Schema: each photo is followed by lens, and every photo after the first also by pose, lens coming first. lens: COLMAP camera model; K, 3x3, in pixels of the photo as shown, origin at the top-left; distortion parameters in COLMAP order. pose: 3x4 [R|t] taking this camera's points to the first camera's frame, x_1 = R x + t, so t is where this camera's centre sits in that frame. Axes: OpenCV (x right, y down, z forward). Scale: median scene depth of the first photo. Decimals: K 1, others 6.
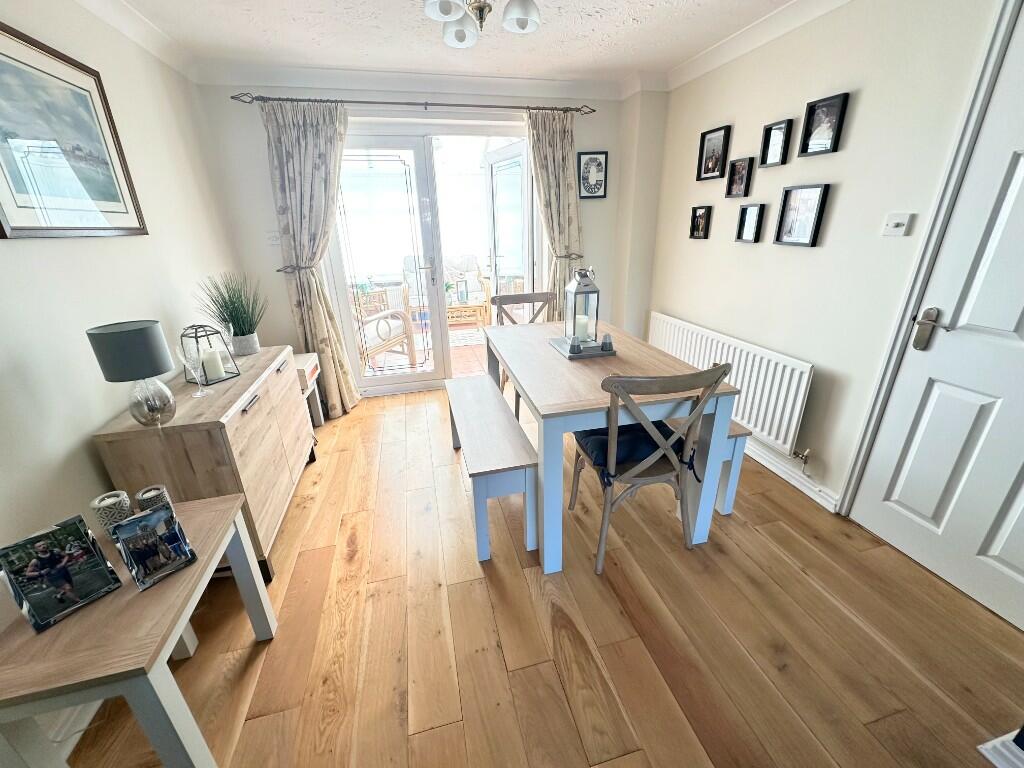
lens RADIAL K [[409.3, 0, 513.7], [0, 409.3, 378.4], [0, 0, 1]] dist [0.000936, 0.000060]
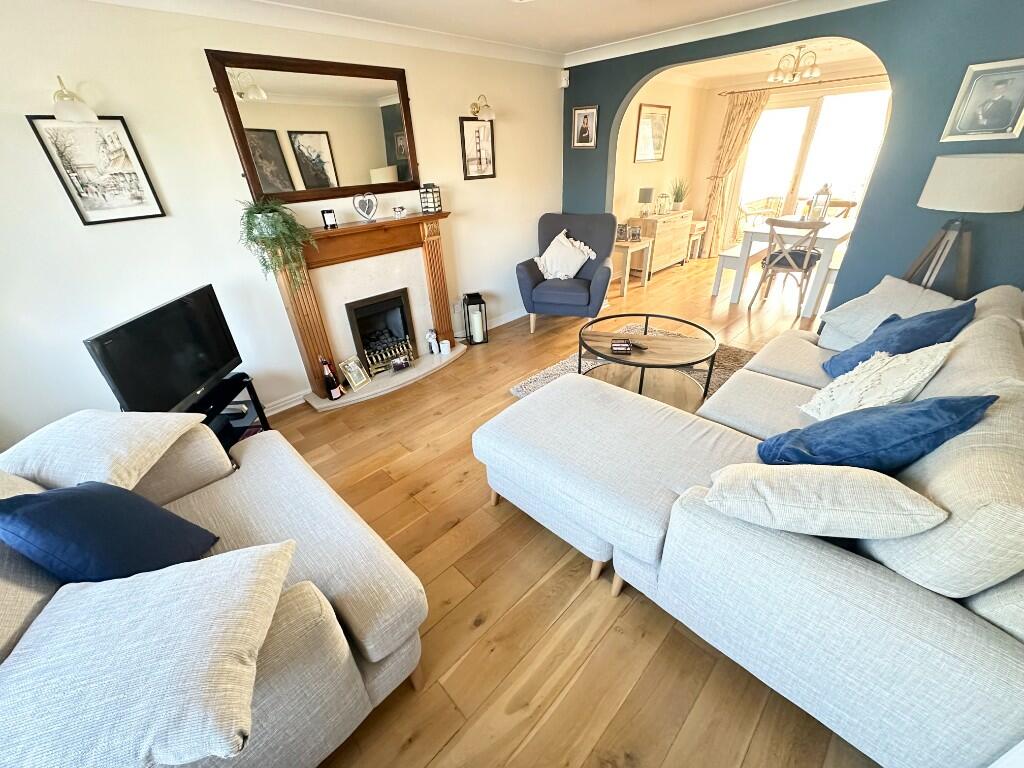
lens RADIAL K [[409.3, 0, 514.8], [0, 409.3, 386.7], [0, 0, 1]] dist [0.000936, 0.000060]
pose [[0.515813, 0.426761, -0.742841, 1.070139], [-0.285960, 0.903131, 0.320283, 0.360426], [0.807567, 0.047216, 0.587883, -1.134333]]
